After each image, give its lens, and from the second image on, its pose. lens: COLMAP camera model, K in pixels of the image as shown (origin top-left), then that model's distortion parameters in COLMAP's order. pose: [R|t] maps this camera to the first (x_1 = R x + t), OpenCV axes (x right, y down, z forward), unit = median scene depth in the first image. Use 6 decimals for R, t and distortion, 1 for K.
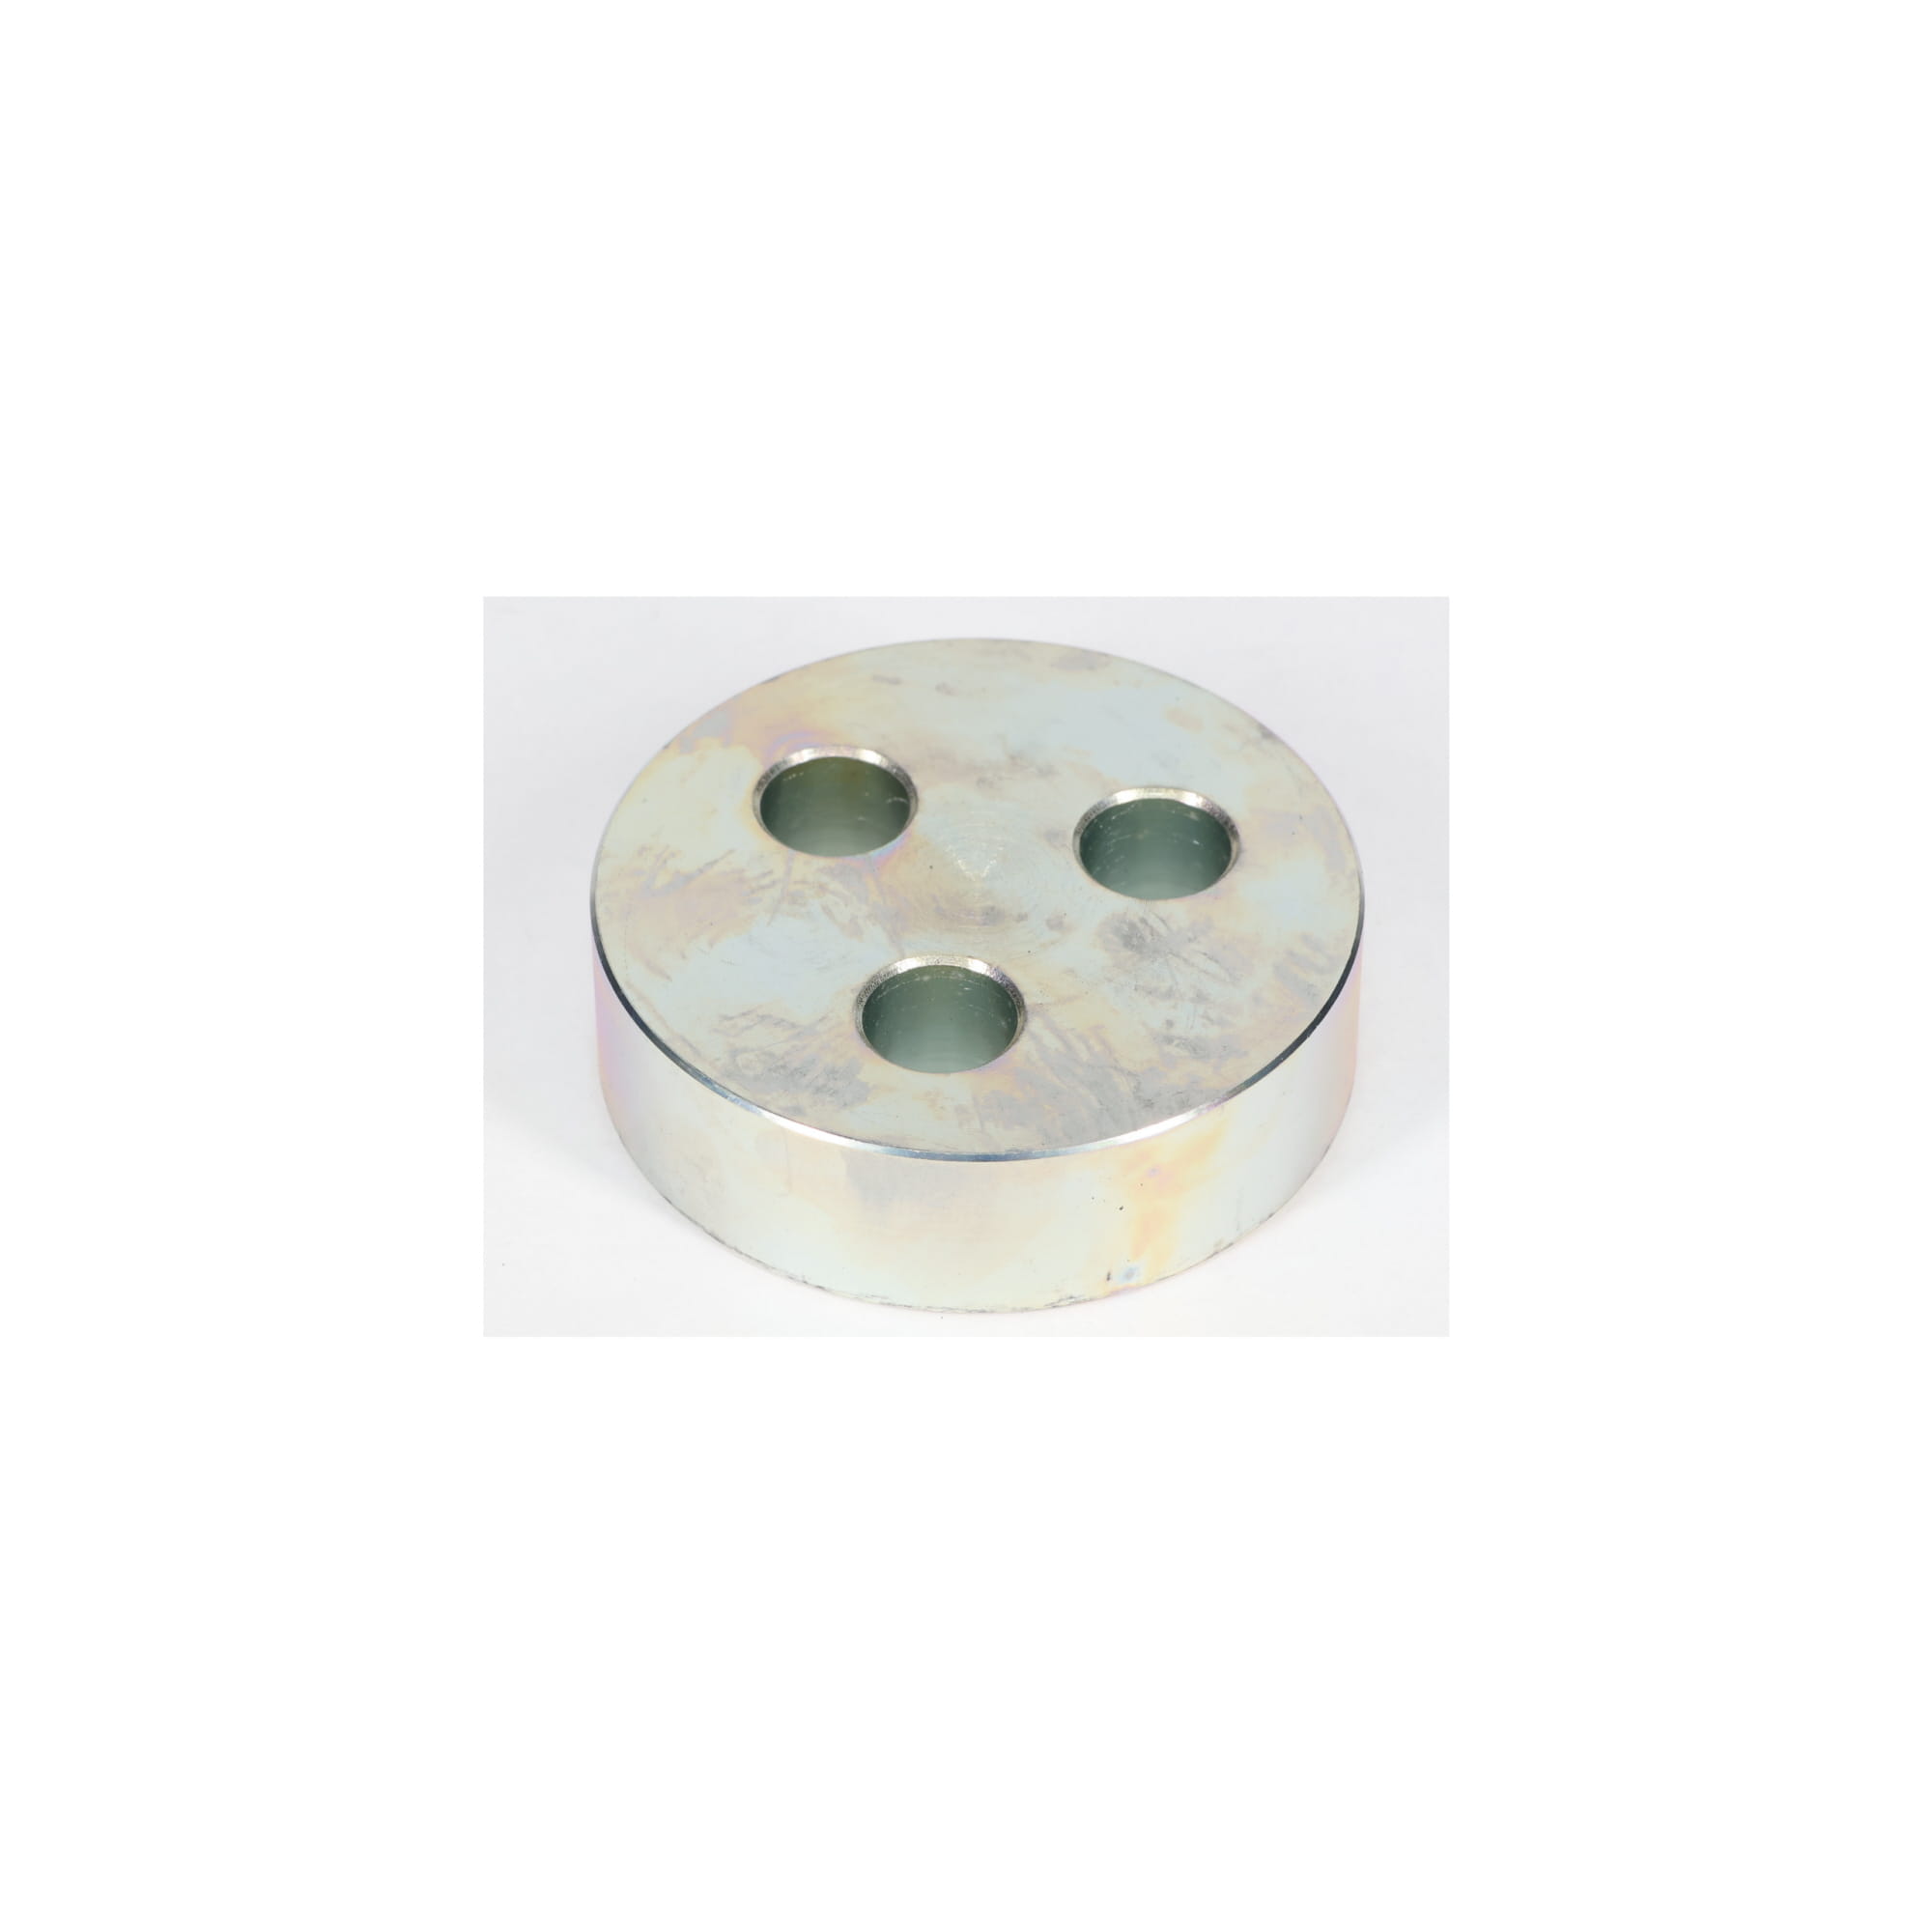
lens RADIAL K [[6355.5, 0, 909.9], [0, 6355.5, 965.7], [0, 0, 1]] dist [0.775064, 0.386891]
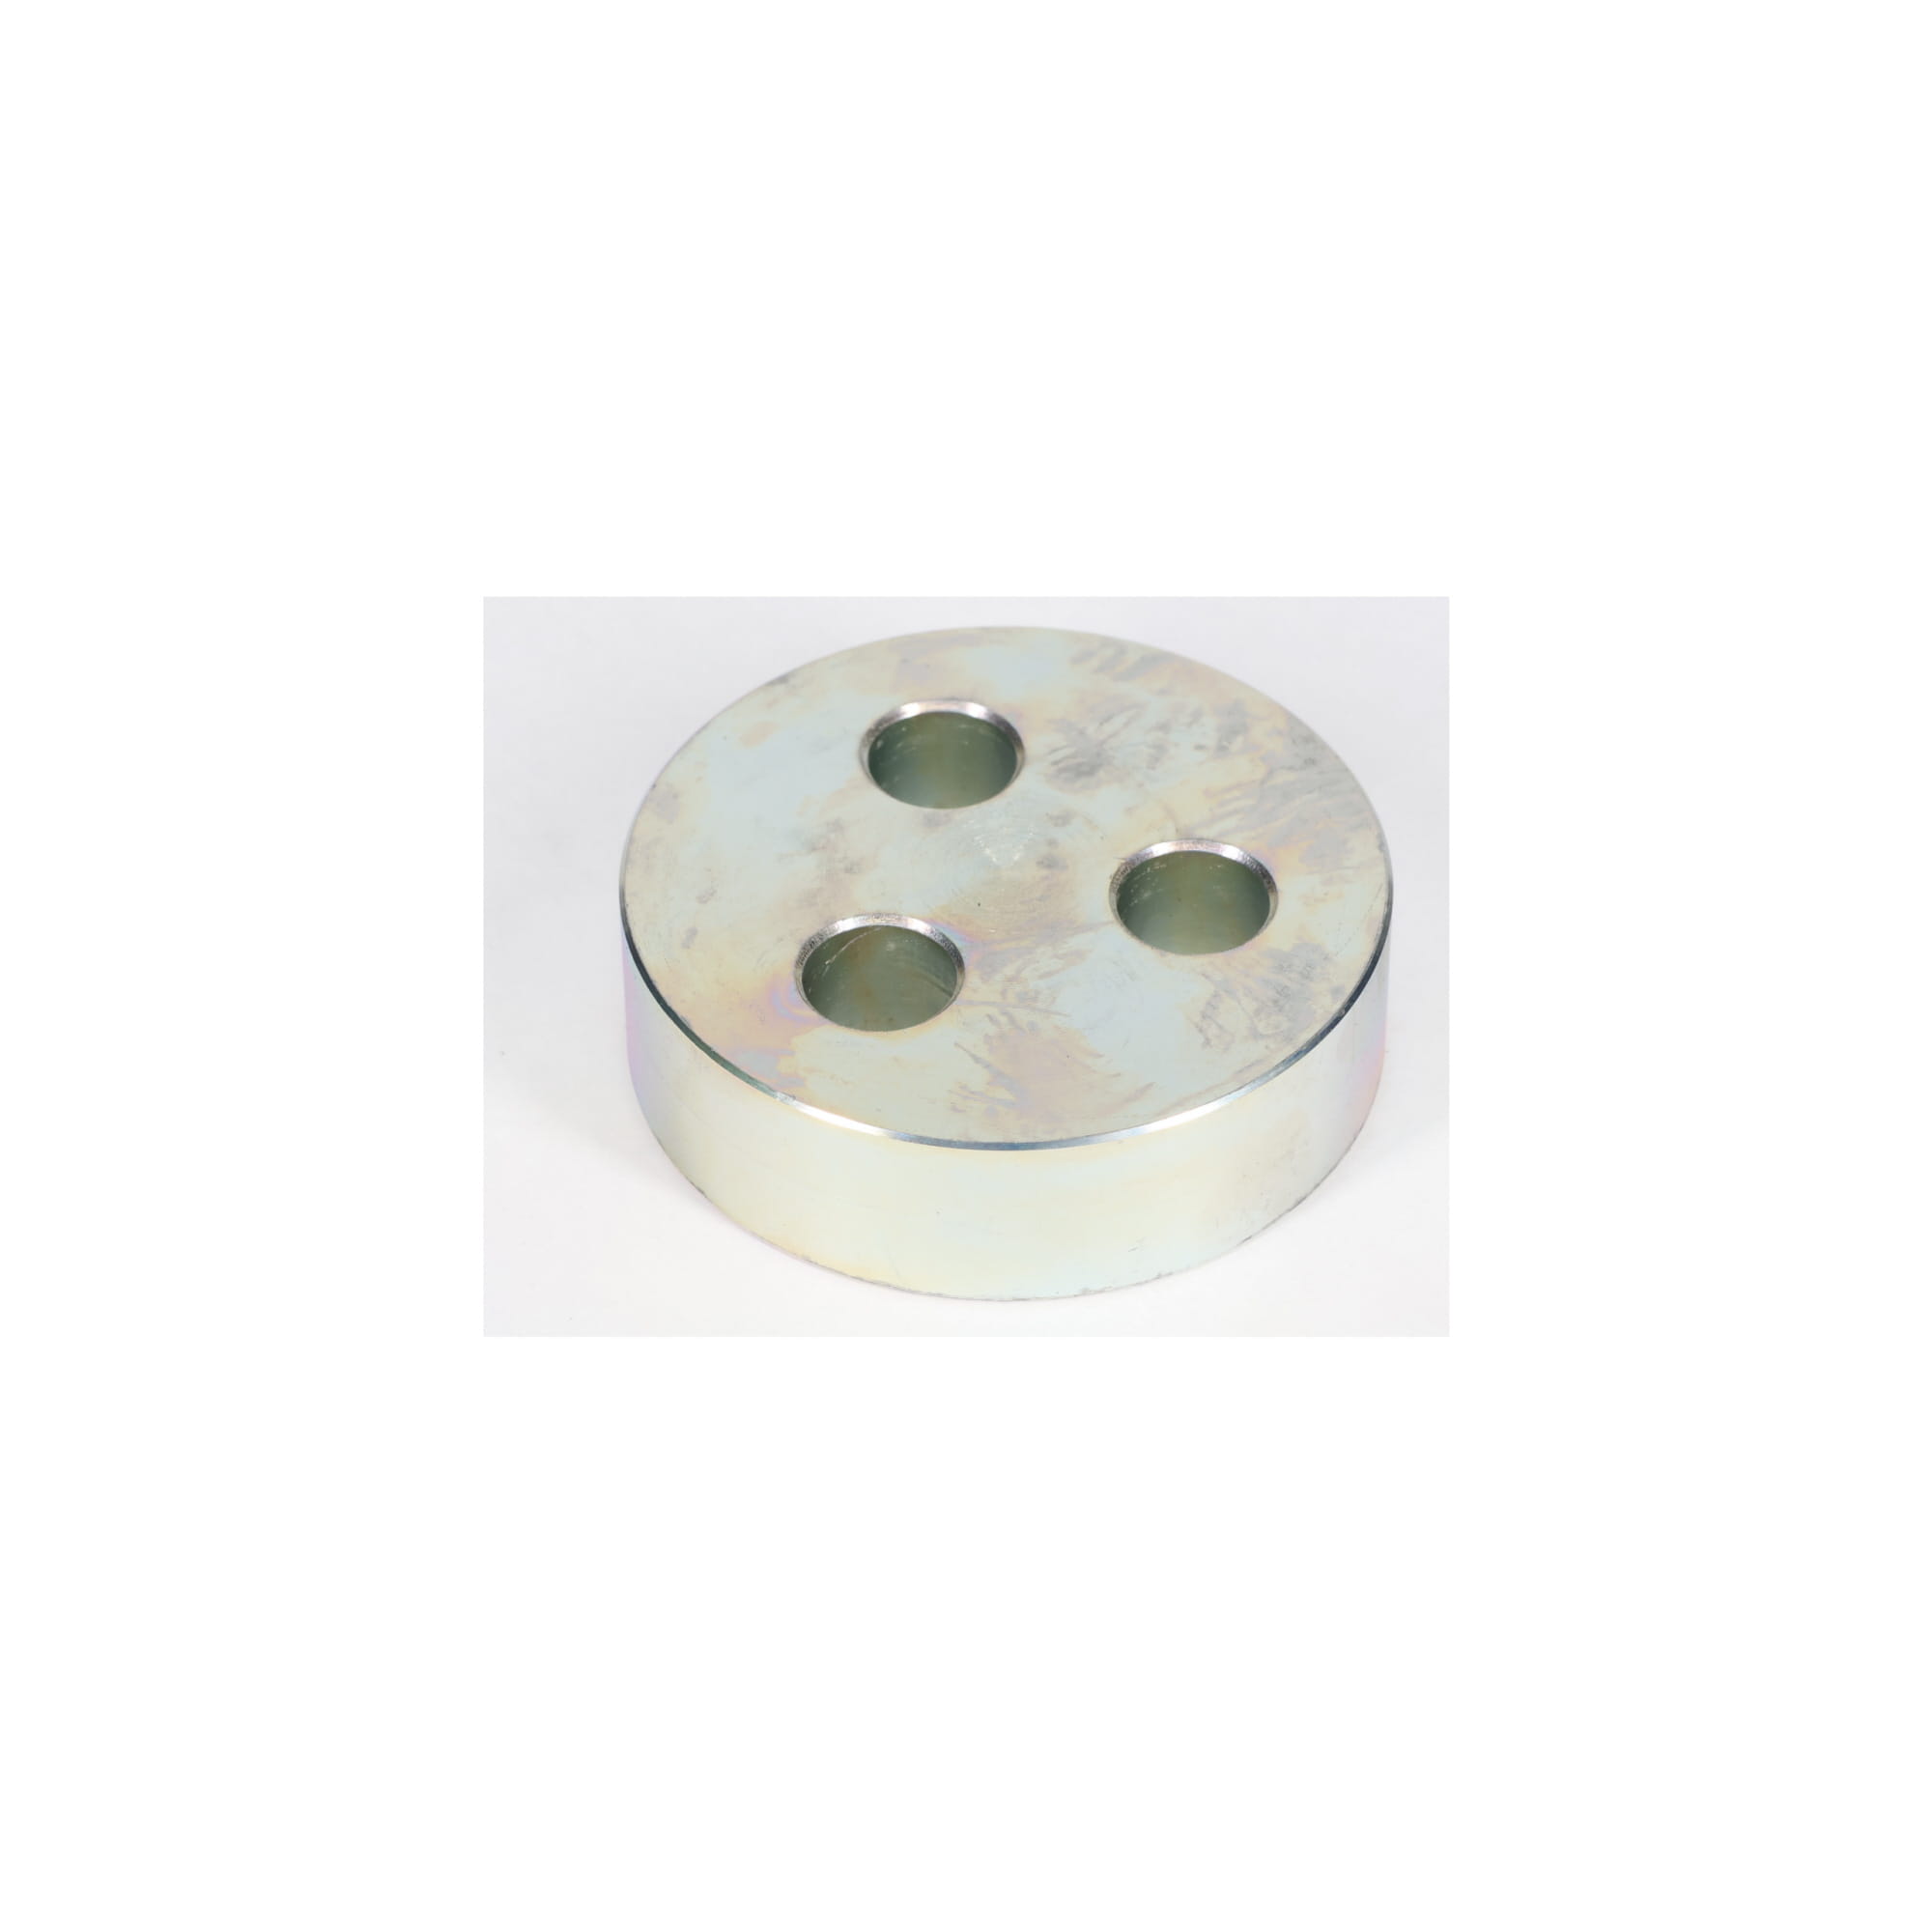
lens RADIAL K [[6355.5, 0, 909.9], [0, 6355.5, 965.7], [0, 0, 1]] dist [0.775064, 0.386891]
pose [[-0.005246, -0.685877, 0.727698, -0.738856], [0.689741, 0.524413, 0.499248, -0.522954], [-0.724037, 0.504543, 0.470327, 0.553612]]
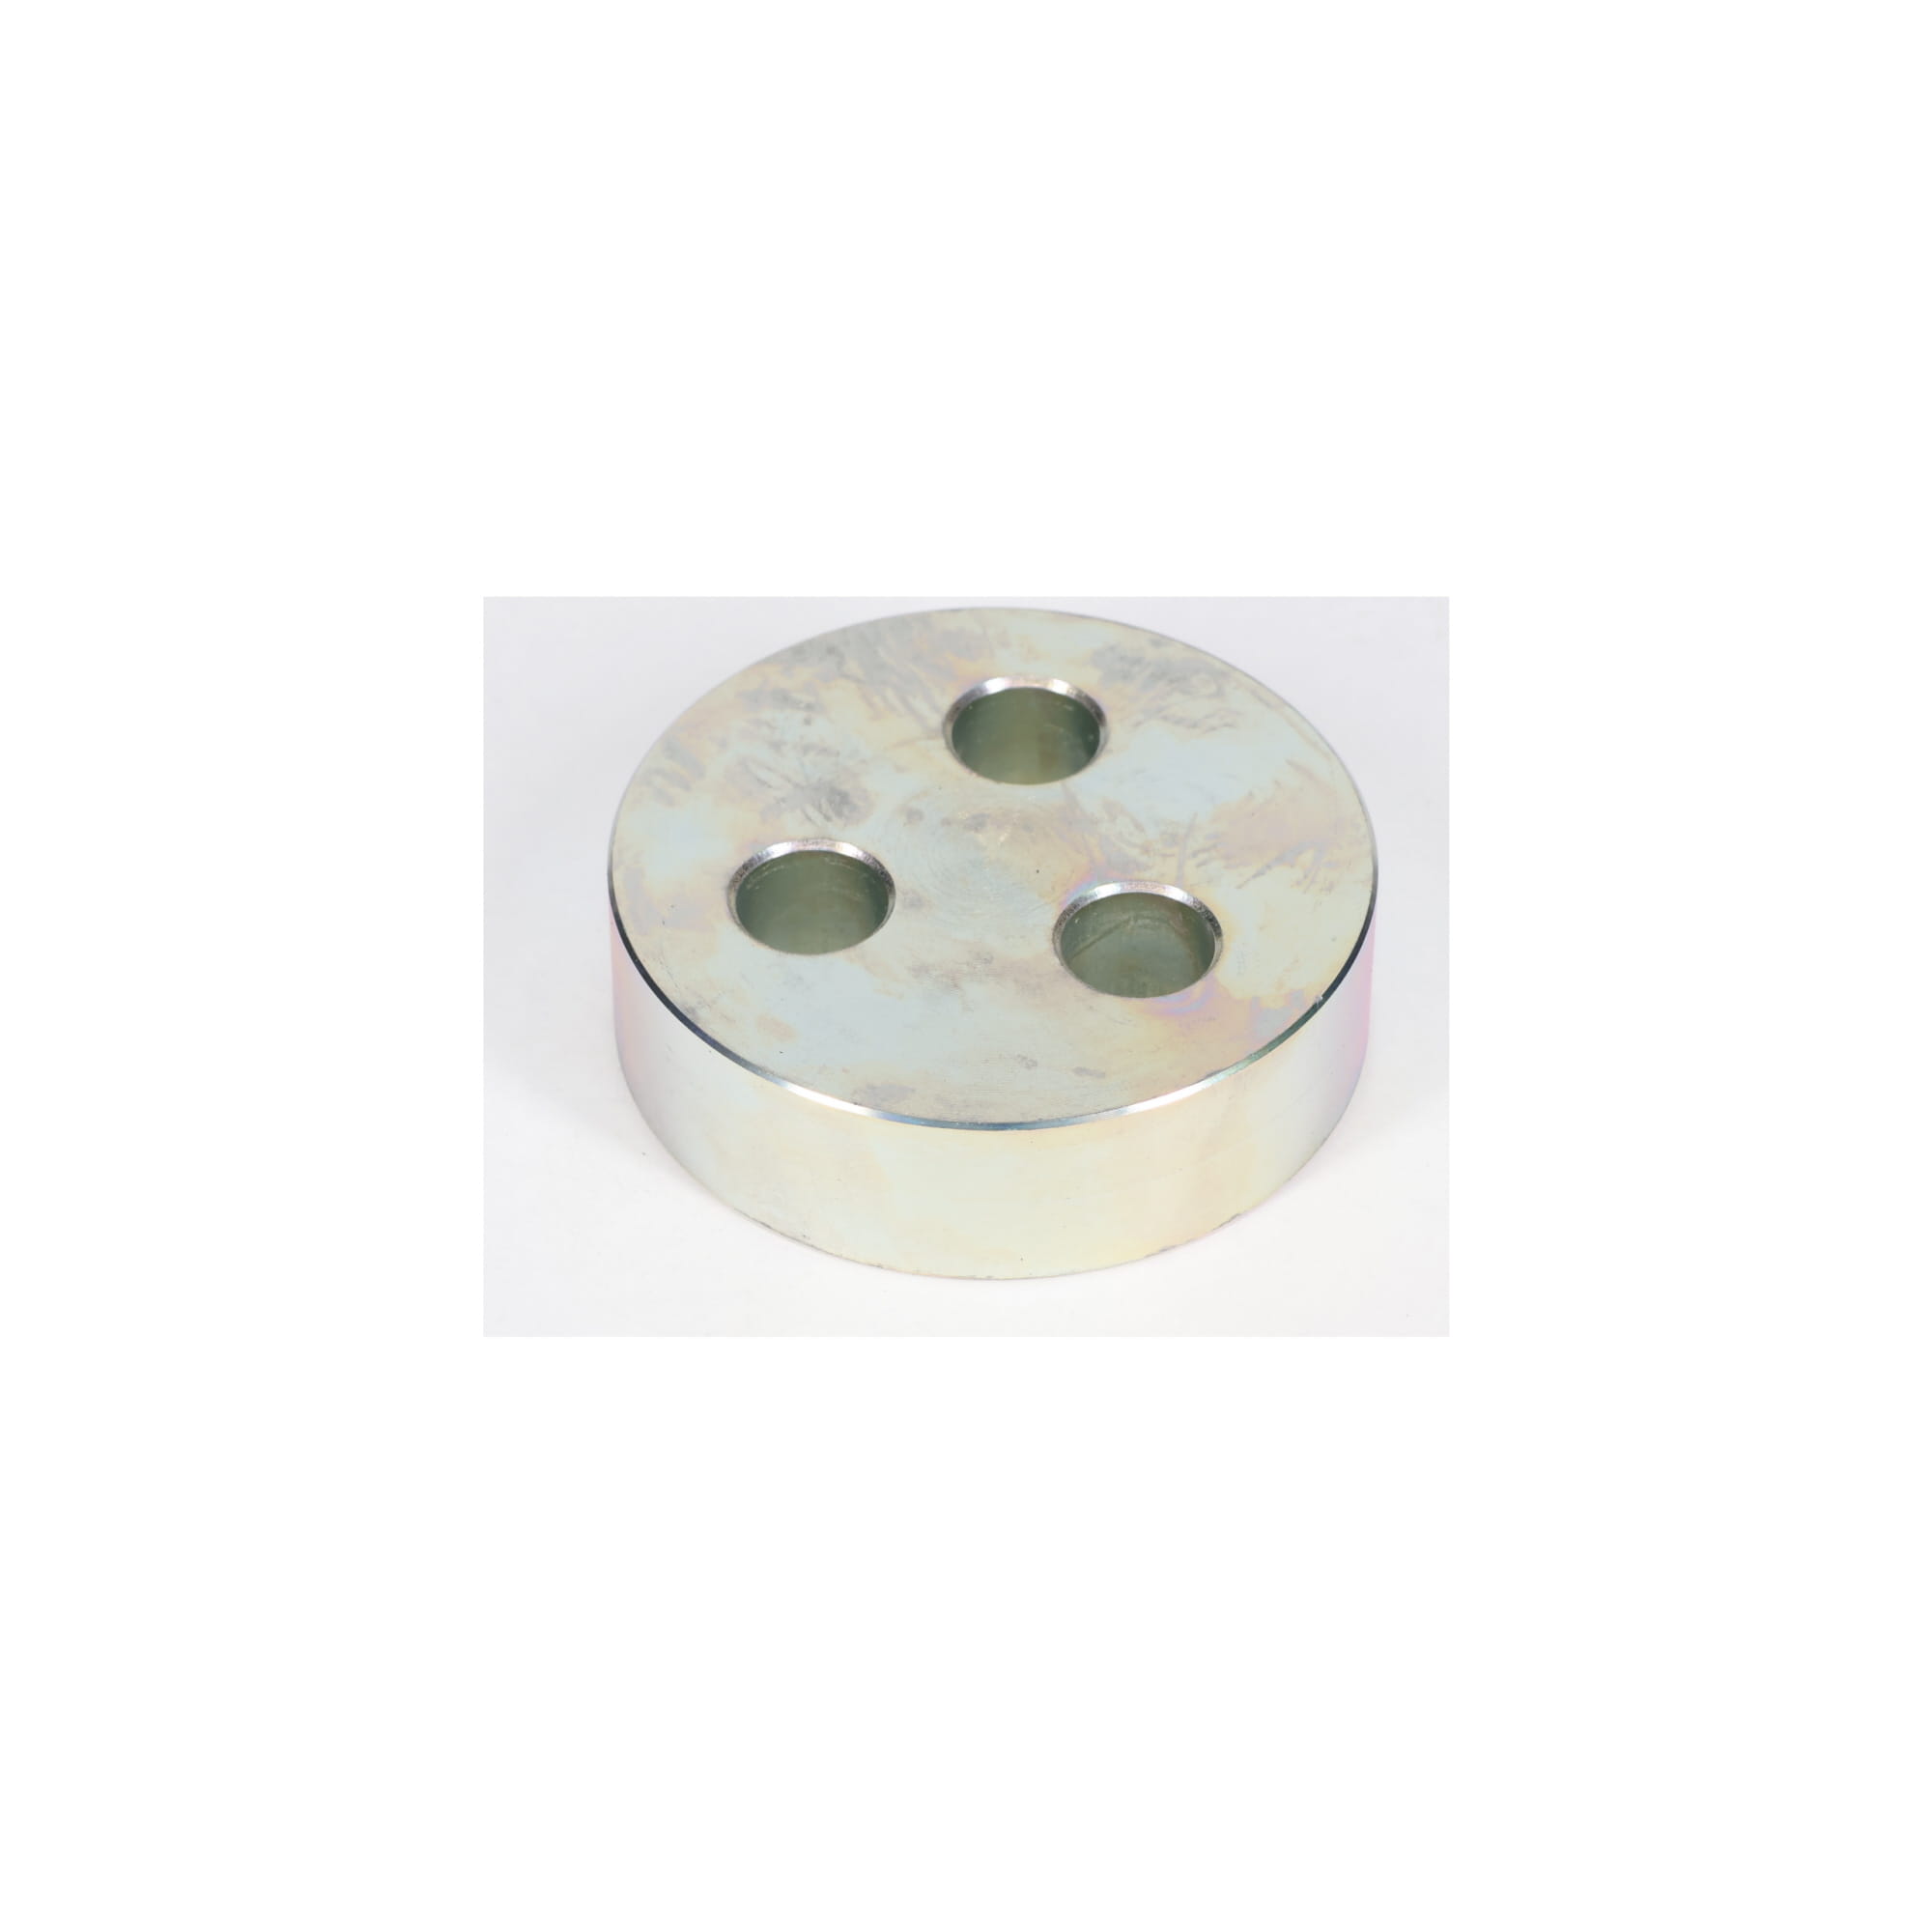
lens RADIAL K [[6355.5, 0, 909.9], [0, 6355.5, 965.7], [0, 0, 1]] dist [0.775064, 0.386891]
pose [[-0.999976, 0.006935, 0.000469, 0.023420], [0.000870, 0.057840, 0.998326, -1.028333], [0.006896, 0.998302, -0.057844, 1.089762]]
